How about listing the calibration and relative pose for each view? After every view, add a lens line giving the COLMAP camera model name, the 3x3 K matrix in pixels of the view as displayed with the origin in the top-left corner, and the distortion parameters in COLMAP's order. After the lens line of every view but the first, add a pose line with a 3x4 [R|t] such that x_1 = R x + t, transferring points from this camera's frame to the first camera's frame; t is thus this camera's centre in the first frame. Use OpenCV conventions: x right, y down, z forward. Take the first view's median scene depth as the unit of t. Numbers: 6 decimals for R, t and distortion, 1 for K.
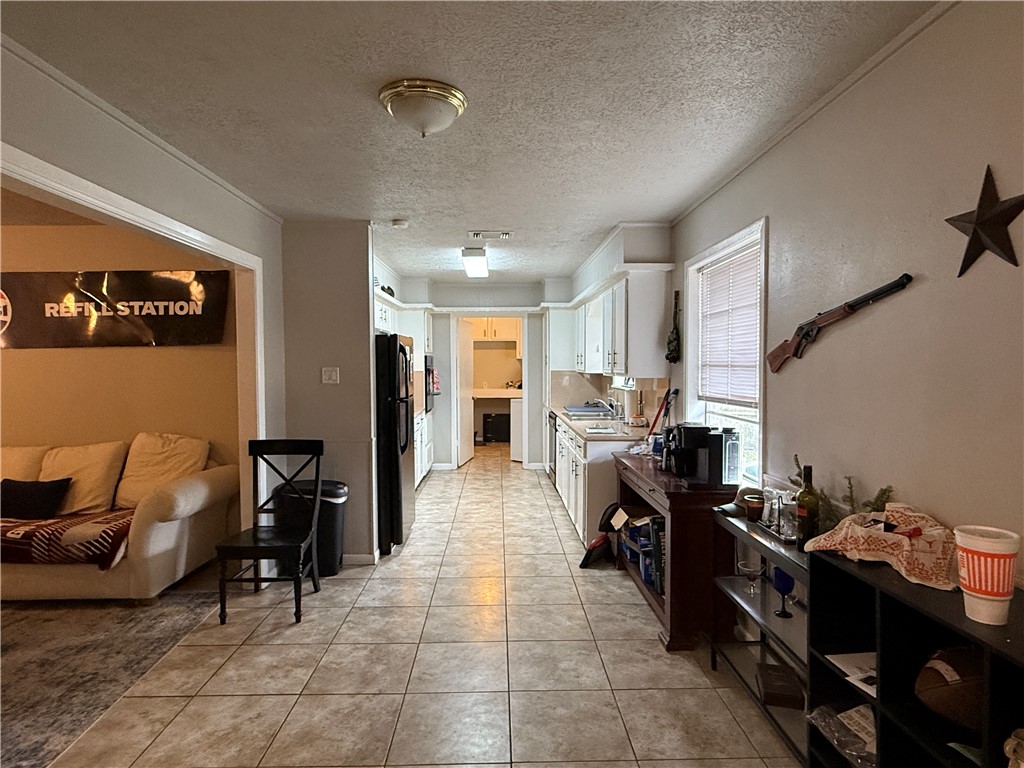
lens RADIAL K [[581.3, 0, 509.7], [0, 581.3, 382.8], [0, 0, 1]] dist [0.000222, -0.000367]
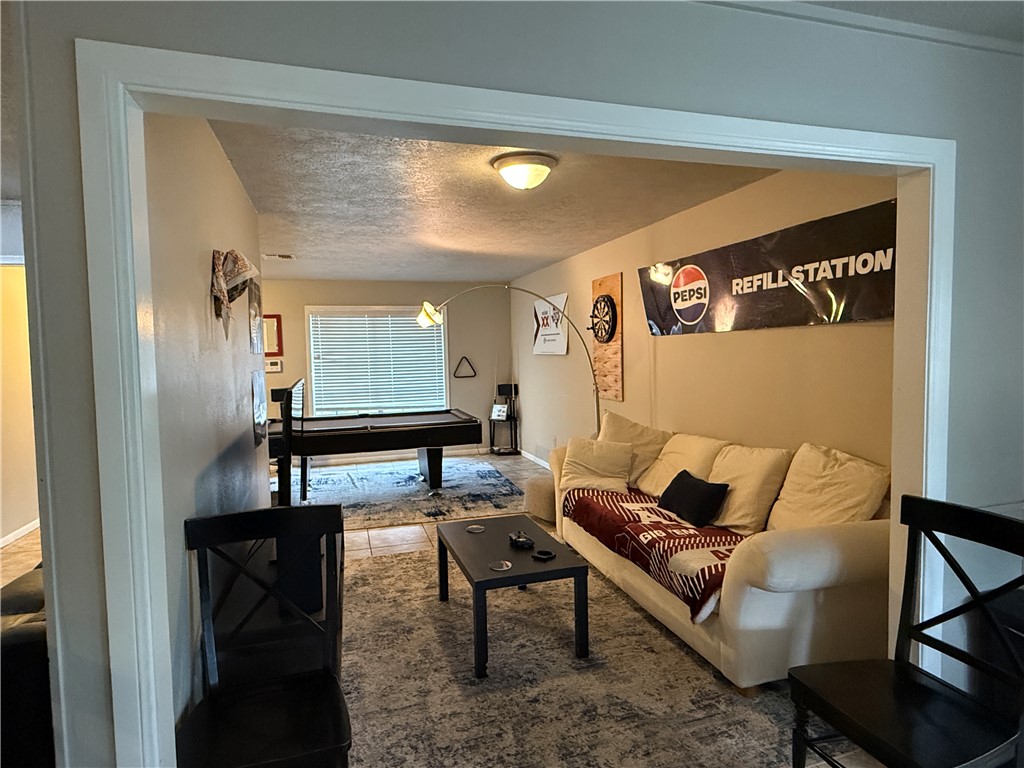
lens RADIAL K [[581.3, 0, 511.5], [0, 581.3, 383.3], [0, 0, 1]] dist [0.000222, -0.000367]
pose [[0.264937, 0.056339, -0.962618, -0.029430], [-0.009974, 0.998398, 0.055688, -0.025966], [0.964214, -0.005153, 0.265075, 0.442725]]
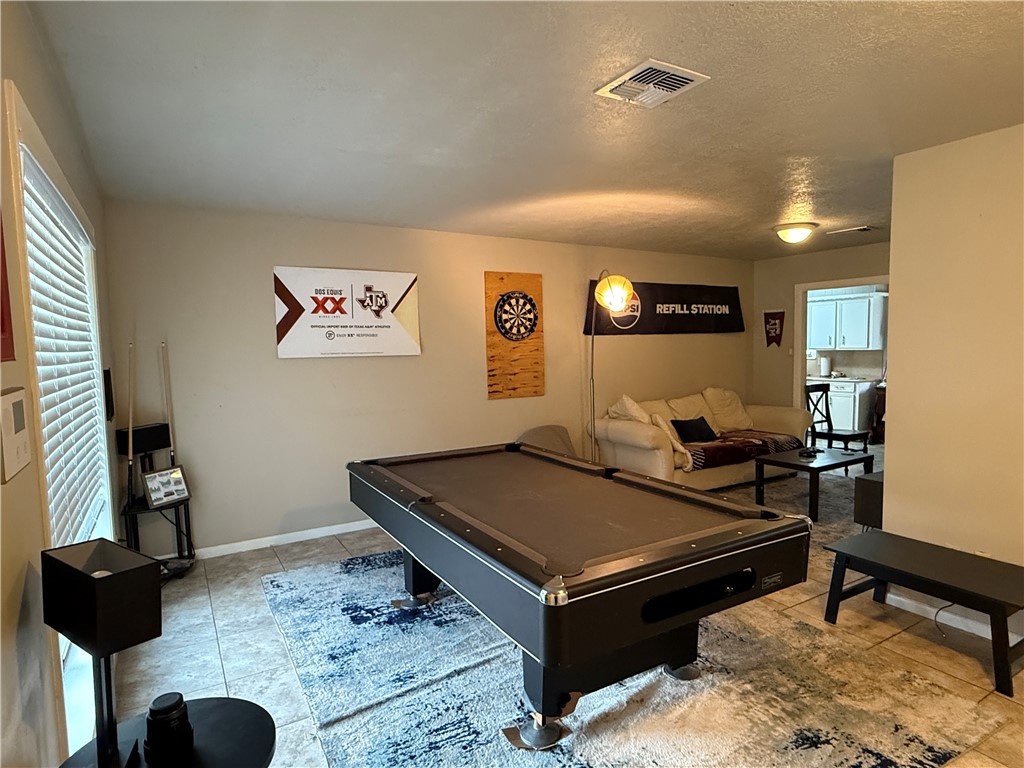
lens RADIAL K [[581.3, 0, 506.6], [0, 581.3, 388.5], [0, 0, 1]] dist [0.000222, -0.000367]
pose [[0.873232, -0.043545, 0.485355, -1.853171], [0.025675, 0.998727, 0.043410, 0.001823], [-0.486628, -0.025446, 0.873239, -0.098311]]
